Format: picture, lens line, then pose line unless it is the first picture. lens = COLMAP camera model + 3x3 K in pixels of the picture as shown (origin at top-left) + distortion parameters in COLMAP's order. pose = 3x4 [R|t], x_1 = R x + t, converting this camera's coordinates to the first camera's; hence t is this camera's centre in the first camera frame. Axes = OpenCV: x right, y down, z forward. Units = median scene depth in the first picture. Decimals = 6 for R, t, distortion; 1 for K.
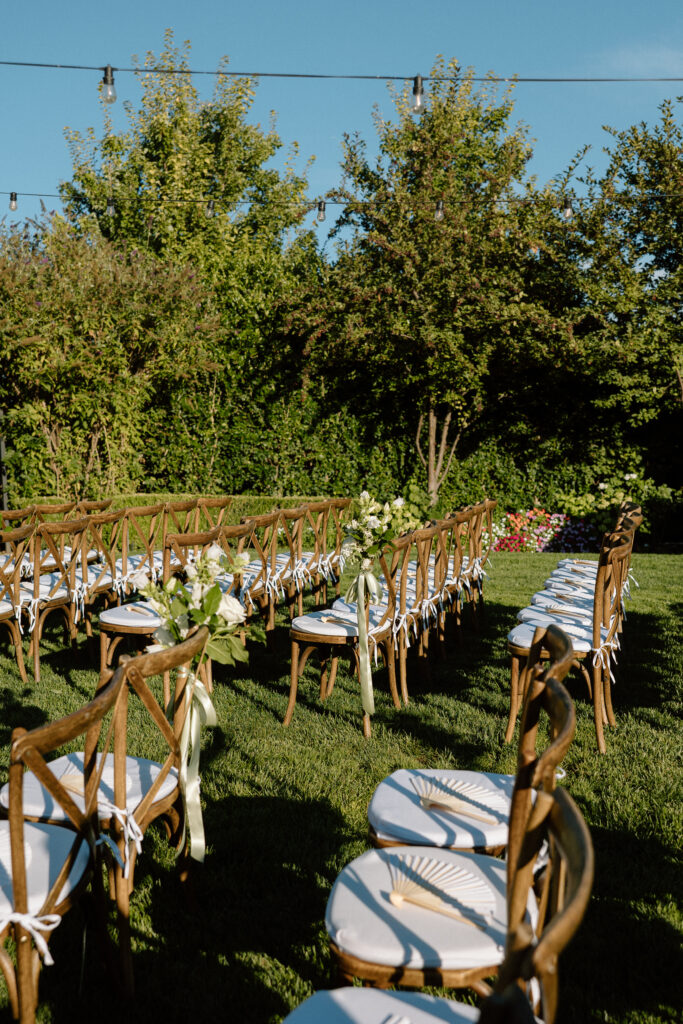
lens RADIAL K [[1046.1, 0, 341.7], [0, 1046.1, 513.5], [0, 0, 1]] dist [-0.003812, 0.000000]
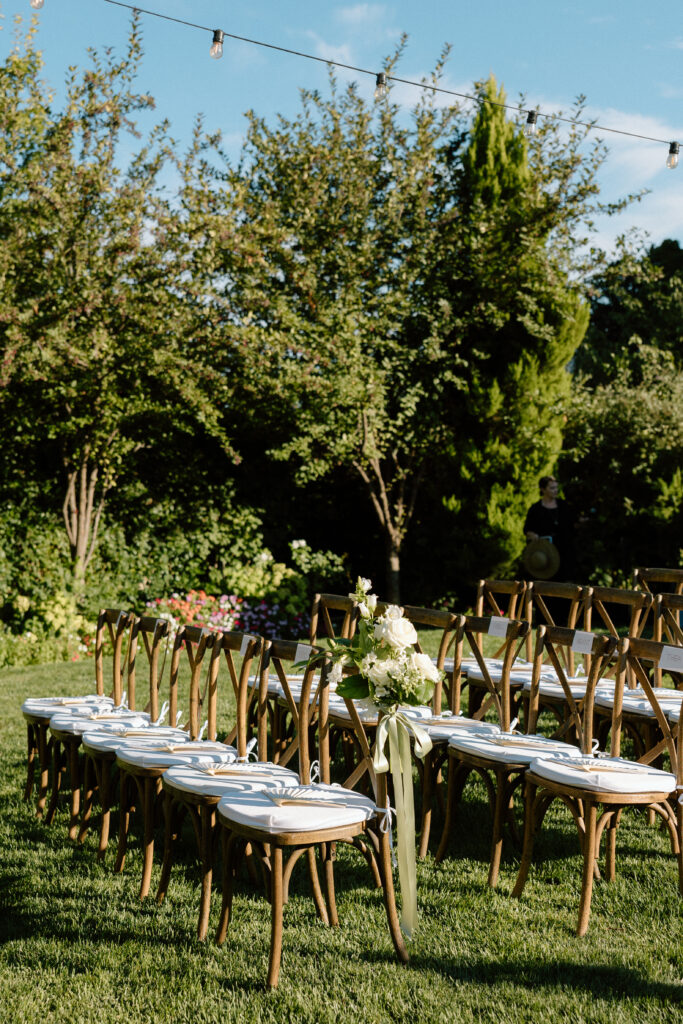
lens RADIAL K [[1351.2, 0, 341.5], [0, 1351.2, 510.8], [0, 0, 1]] dist [-0.027992, 0.000000]
pose [[0.796451, -0.030901, 0.603913, -0.297077], [0.071410, 0.996512, -0.043188, -0.011763], [-0.600472, 0.077522, 0.795879, 0.126312]]
